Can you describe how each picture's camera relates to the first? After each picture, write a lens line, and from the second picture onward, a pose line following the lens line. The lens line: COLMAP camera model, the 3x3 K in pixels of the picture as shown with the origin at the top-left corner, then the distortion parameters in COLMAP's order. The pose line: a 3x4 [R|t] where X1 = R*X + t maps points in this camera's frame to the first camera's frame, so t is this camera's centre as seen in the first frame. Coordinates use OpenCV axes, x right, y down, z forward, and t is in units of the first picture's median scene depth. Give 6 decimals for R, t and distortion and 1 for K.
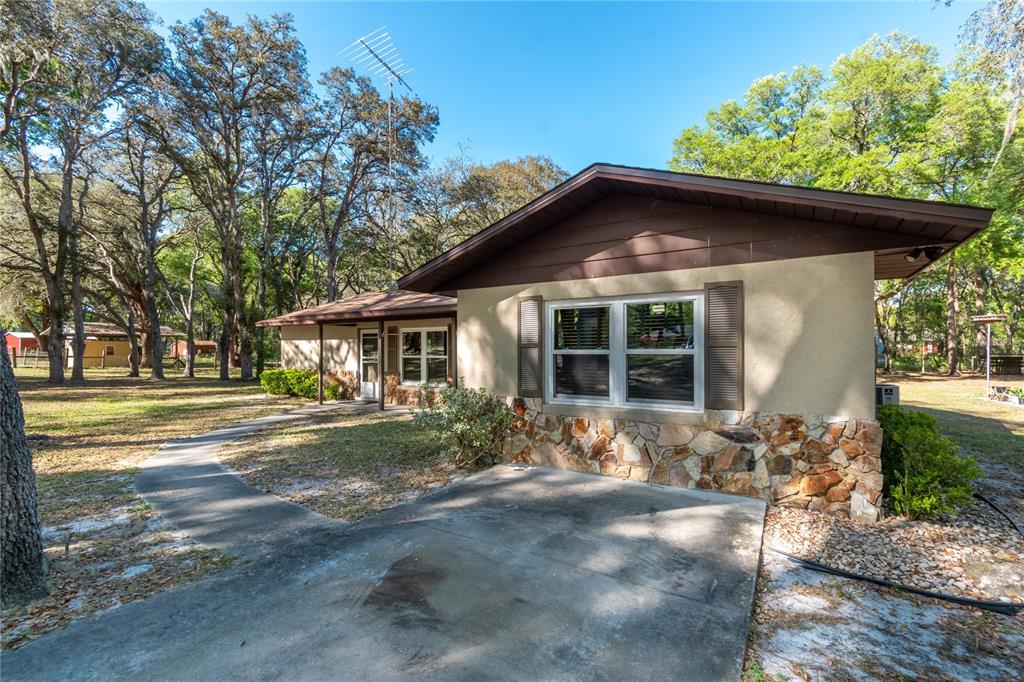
lens RADIAL K [[449.3, 0, 510.6], [0, 449.3, 349.9], [0, 0, 1]] dist [-0.001484, -0.000609]
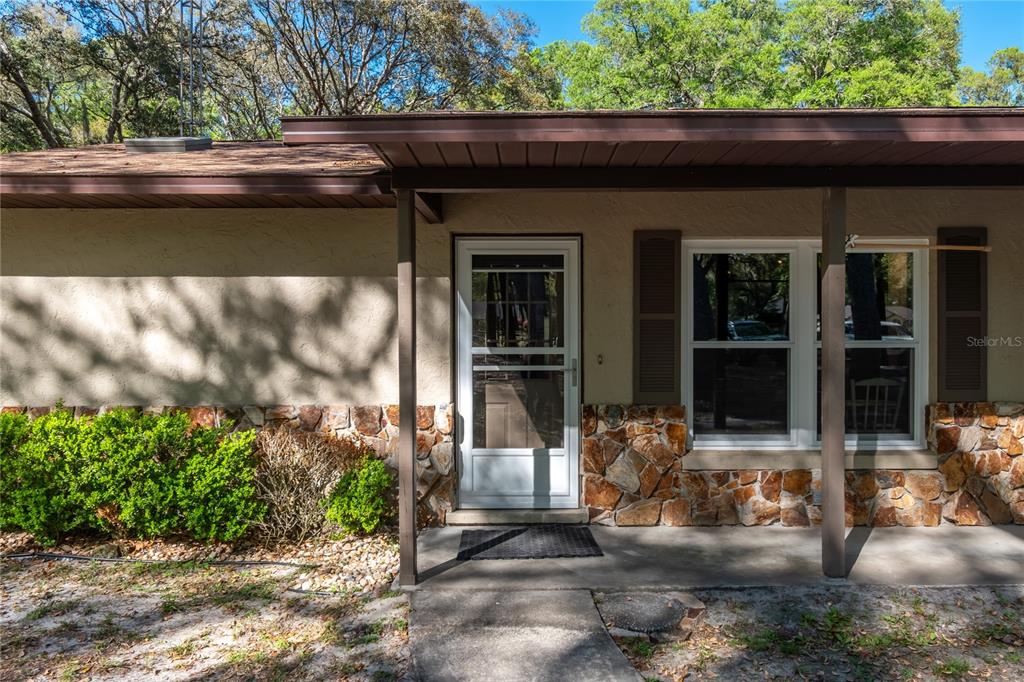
lens RADIAL K [[743.5, 0, 508.6], [0, 743.5, 348.0], [0, 0, 1]] dist [0.005620, -0.007564]
pose [[0.842340, 0.003426, 0.538935, -0.535828], [-0.003542, 0.999993, -0.000822, 0.015330], [-0.538934, -0.001217, 0.842347, 0.642337]]
